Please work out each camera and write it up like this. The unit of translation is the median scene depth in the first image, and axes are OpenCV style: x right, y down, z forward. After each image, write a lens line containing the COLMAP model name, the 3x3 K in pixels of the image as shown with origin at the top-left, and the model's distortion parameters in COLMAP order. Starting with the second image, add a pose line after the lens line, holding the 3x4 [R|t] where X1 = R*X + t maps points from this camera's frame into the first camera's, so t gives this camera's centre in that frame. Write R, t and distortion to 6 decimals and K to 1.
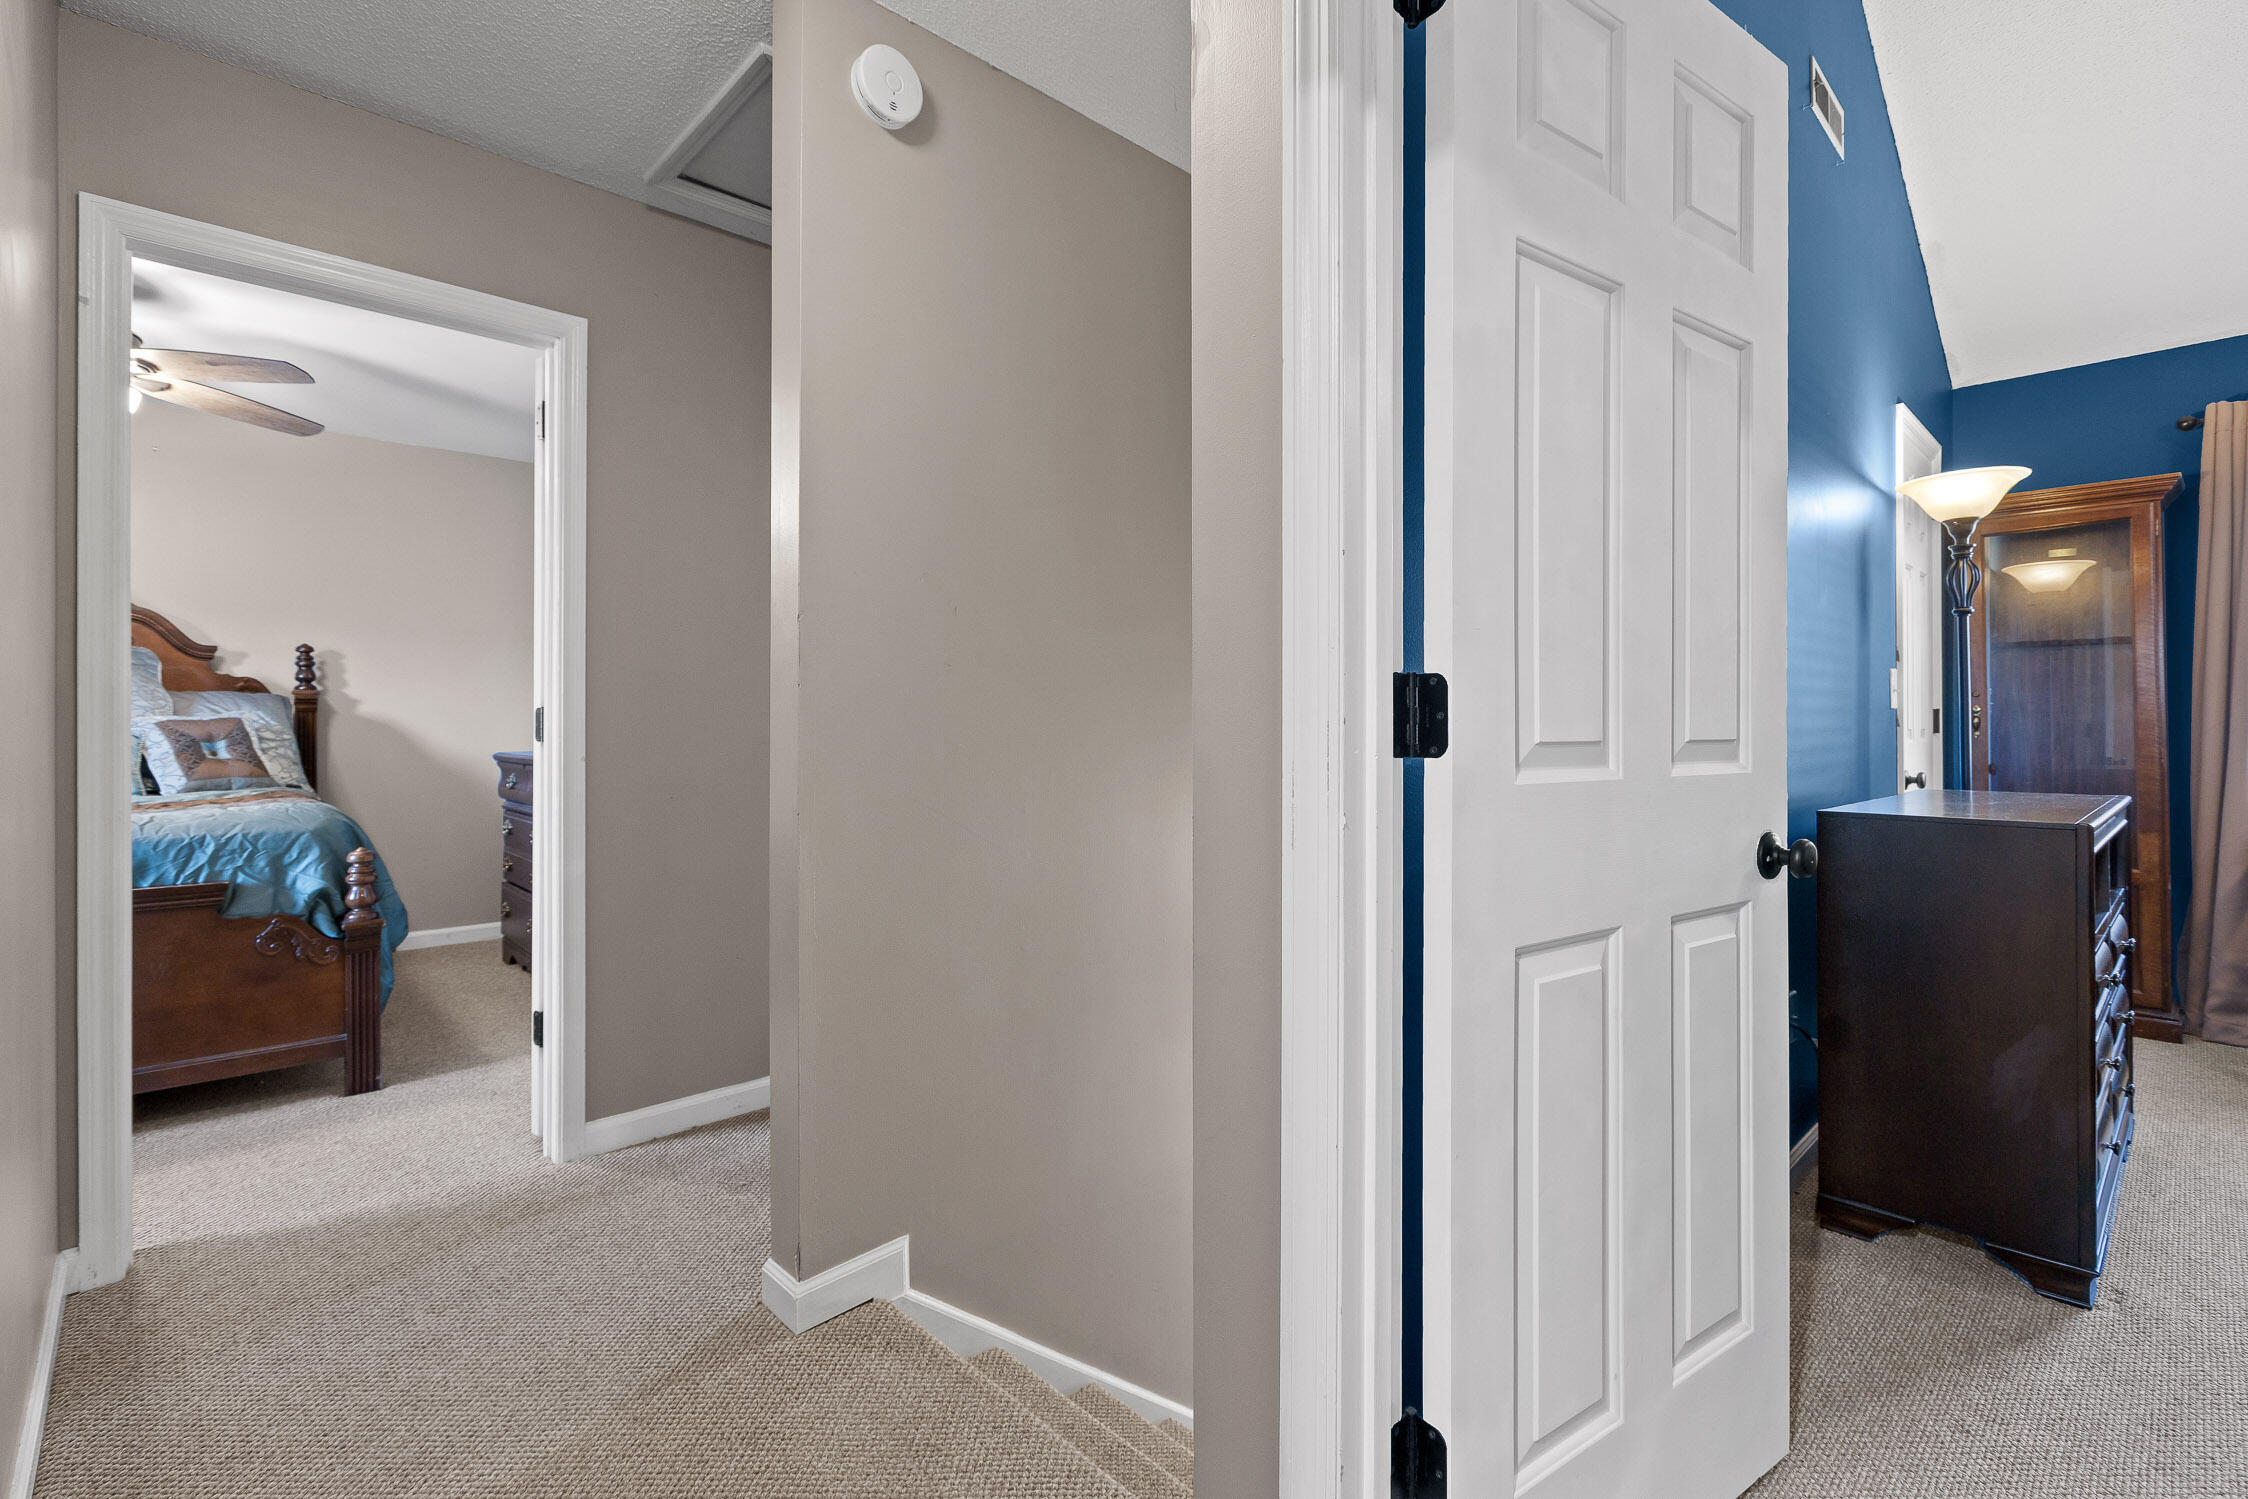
lens RADIAL K [[1012.4, 0, 1132.1], [0, 1012.4, 733.1], [0, 0, 1]] dist [-0.001579, -0.001091]
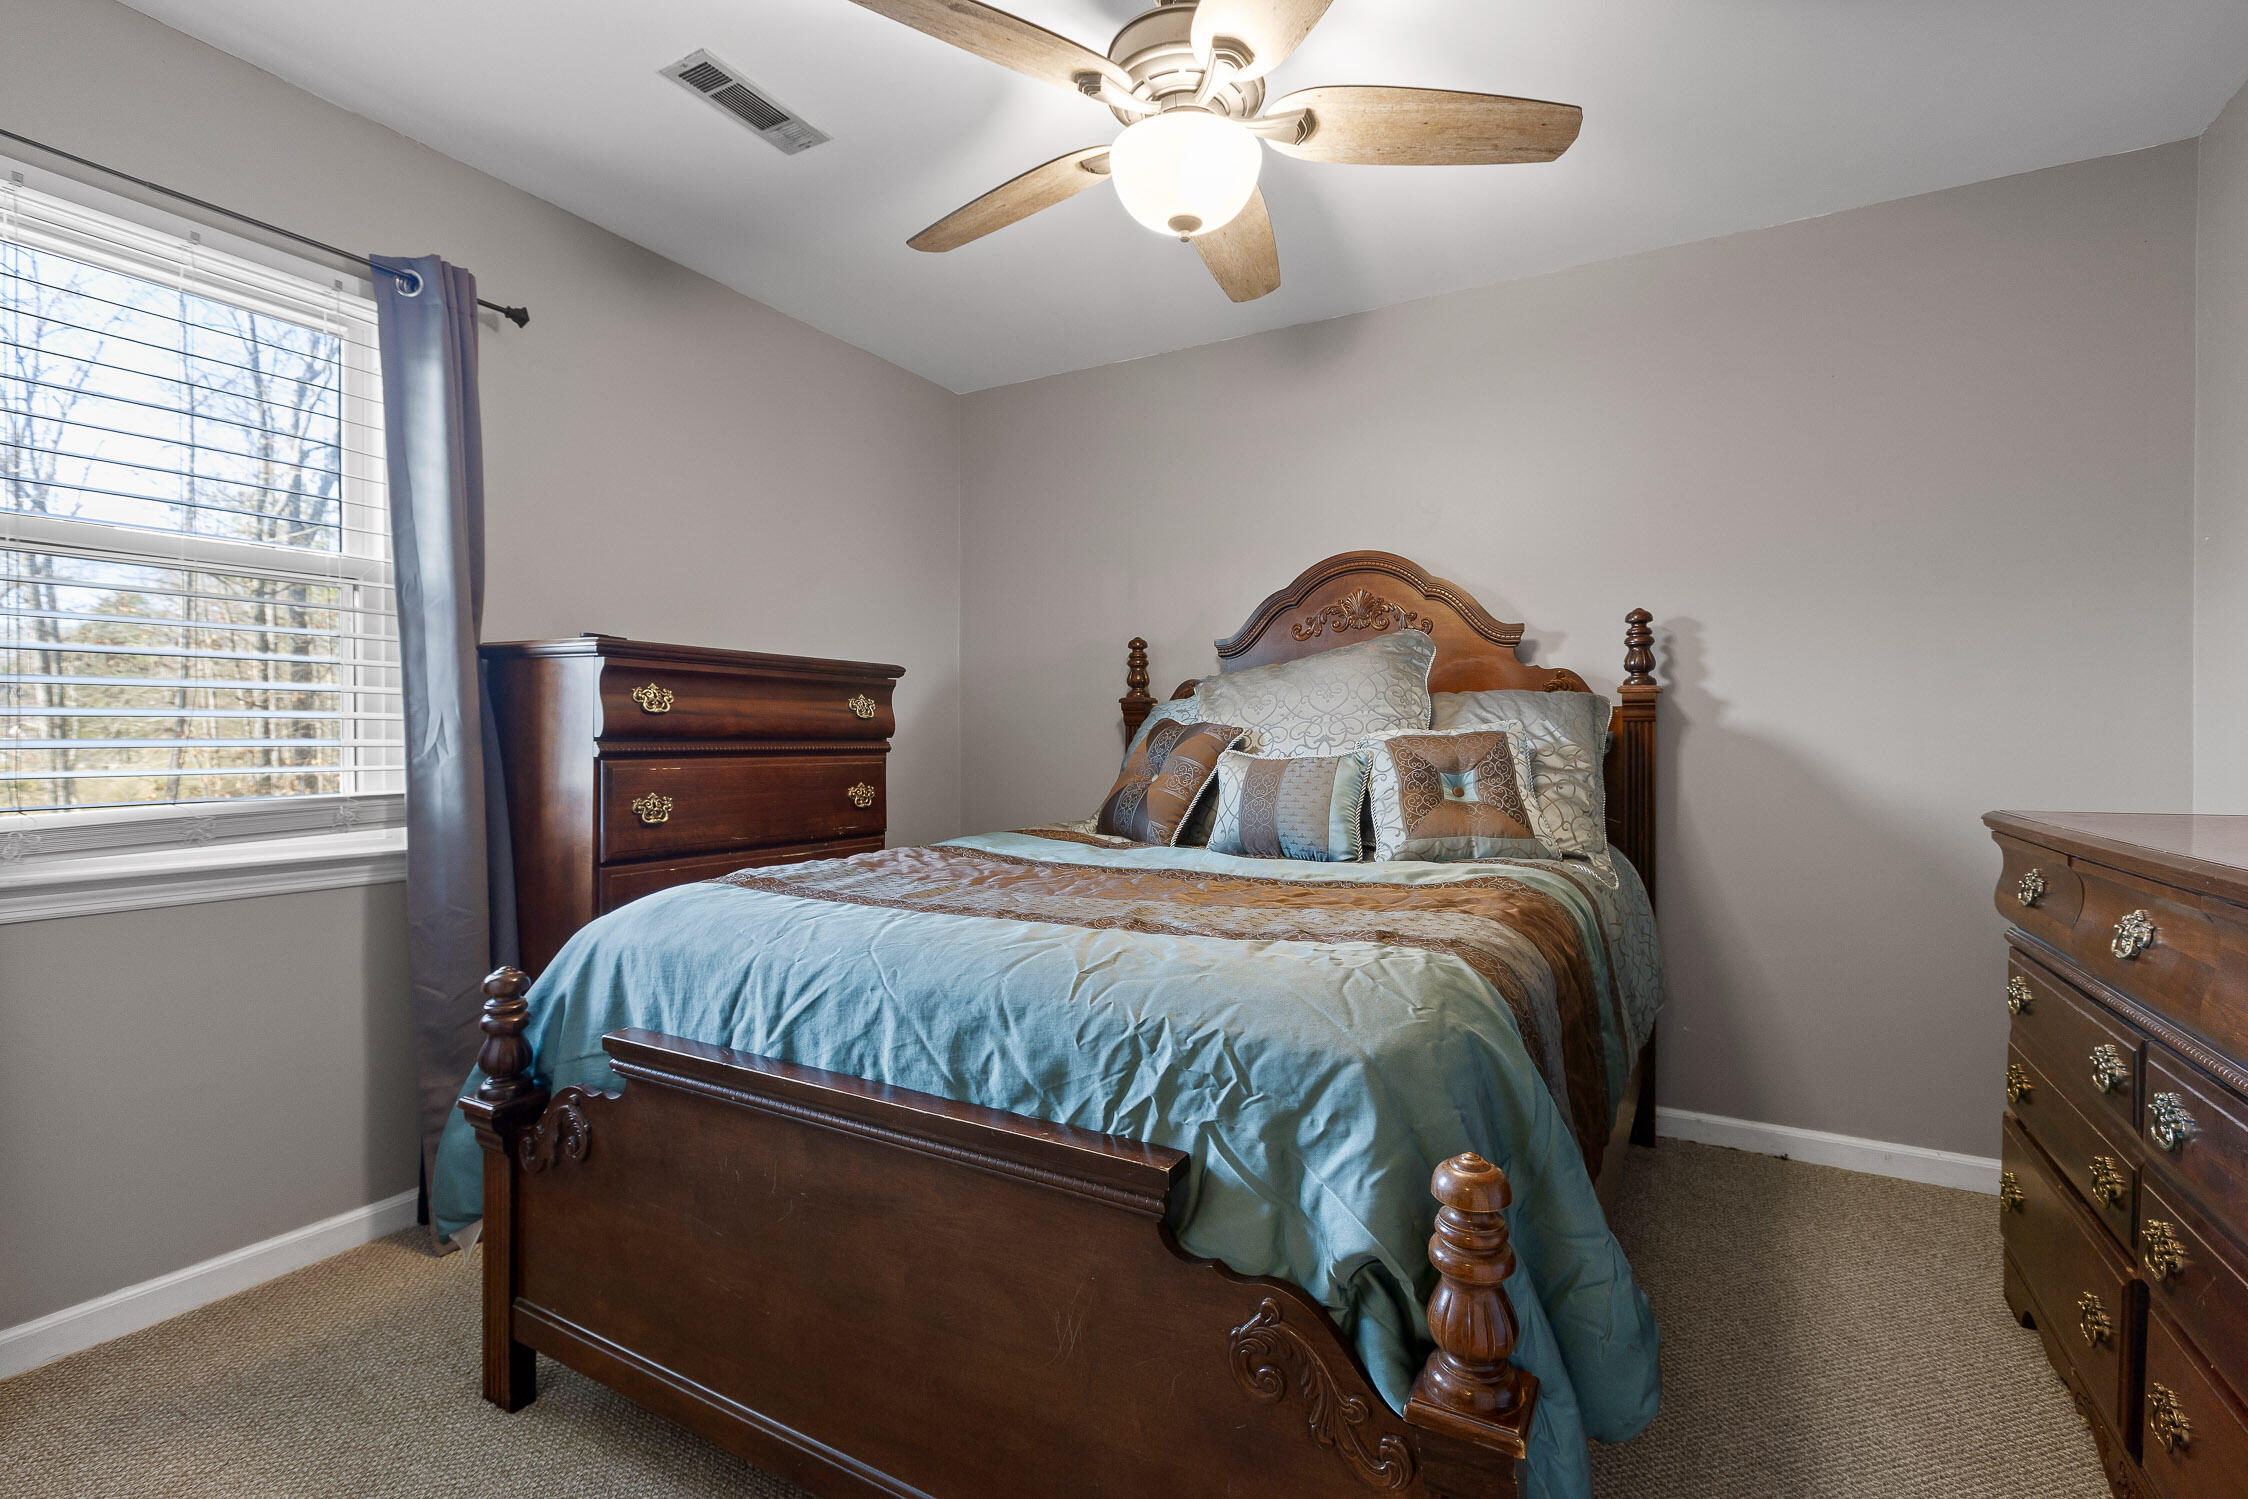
lens RADIAL K [[1012.4, 0, 1132.1], [0, 1012.4, 733.1], [0, 0, 1]] dist [-0.001579, -0.001091]
pose [[0.291408, -0.003613, -0.956592, -0.412584], [-0.011609, 0.999906, -0.007313, -0.008169], [0.956529, 0.013236, 0.291338, 0.668967]]
